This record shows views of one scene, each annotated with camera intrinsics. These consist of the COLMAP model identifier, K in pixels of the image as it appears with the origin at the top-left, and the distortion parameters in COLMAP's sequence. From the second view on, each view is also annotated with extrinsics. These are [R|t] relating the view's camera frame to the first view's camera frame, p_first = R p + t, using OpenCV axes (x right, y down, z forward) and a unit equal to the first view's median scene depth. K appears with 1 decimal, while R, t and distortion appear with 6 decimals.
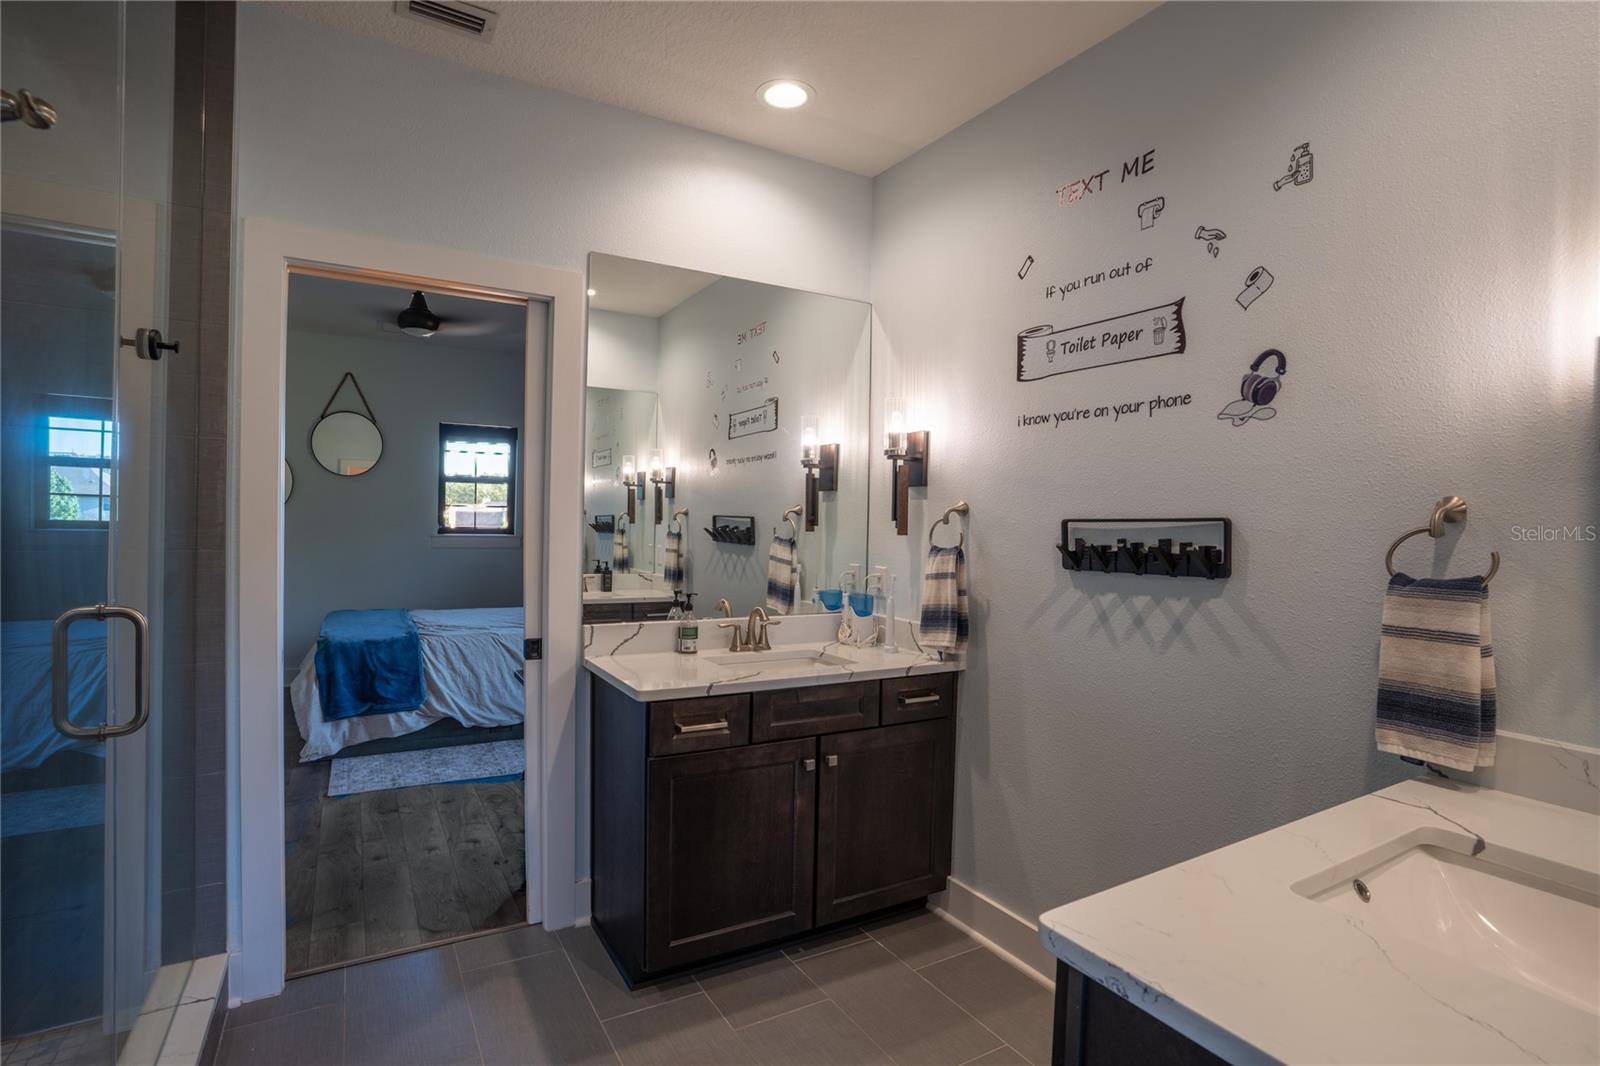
lens RADIAL K [[781.9, 0, 800.0], [0, 781.9, 533.0], [0, 0, 1]] dist [-0.081617, 0.037664]
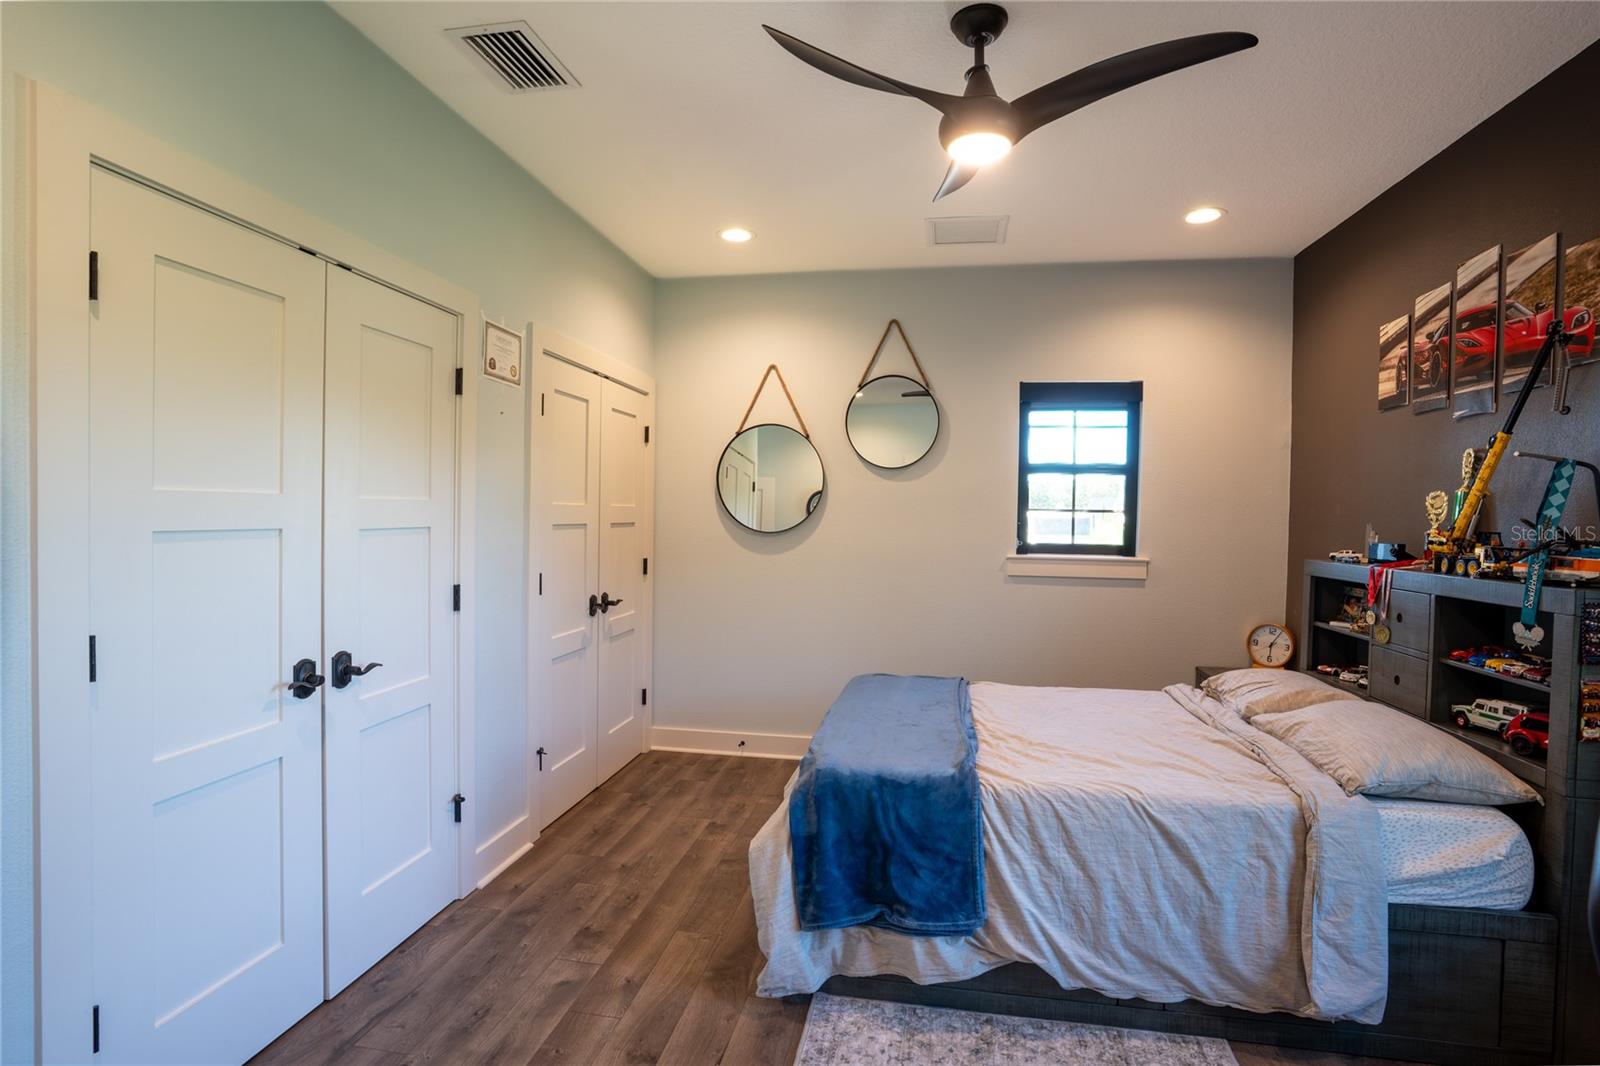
lens RADIAL K [[781.9, 0, 800.0], [0, 781.9, 533.0], [0, 0, 1]] dist [-0.081617, 0.037664]
pose [[0.759957, 0.008528, -0.649918, -0.267118], [-0.014341, 0.999891, -0.003648, -0.017334], [0.649816, 0.012093, 0.759996, 0.555504]]
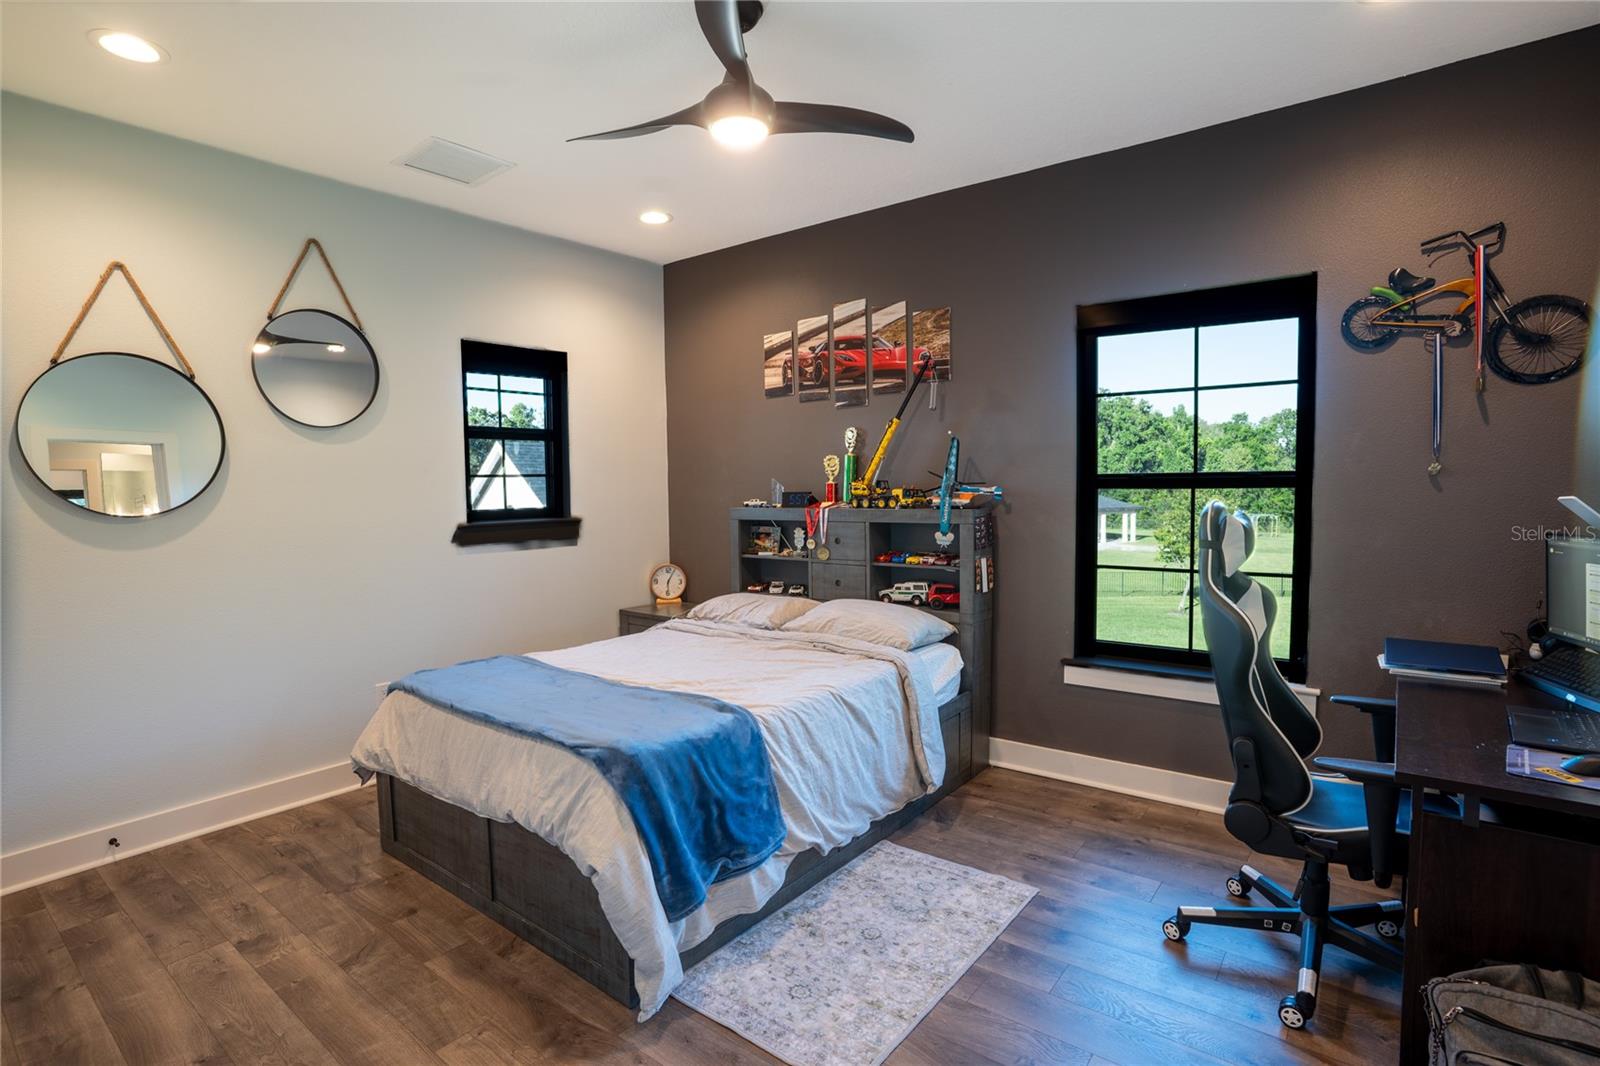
lens RADIAL K [[769.6, 0, 800.0], [0, 769.6, 533.0], [0, 0, 1]] dist [-0.083544, 0.034198]
pose [[0.932165, -0.056722, 0.357561, -0.651297], [0.040553, 0.997794, 0.052564, -0.017466], [-0.359754, -0.034498, 0.932409, 0.495884]]
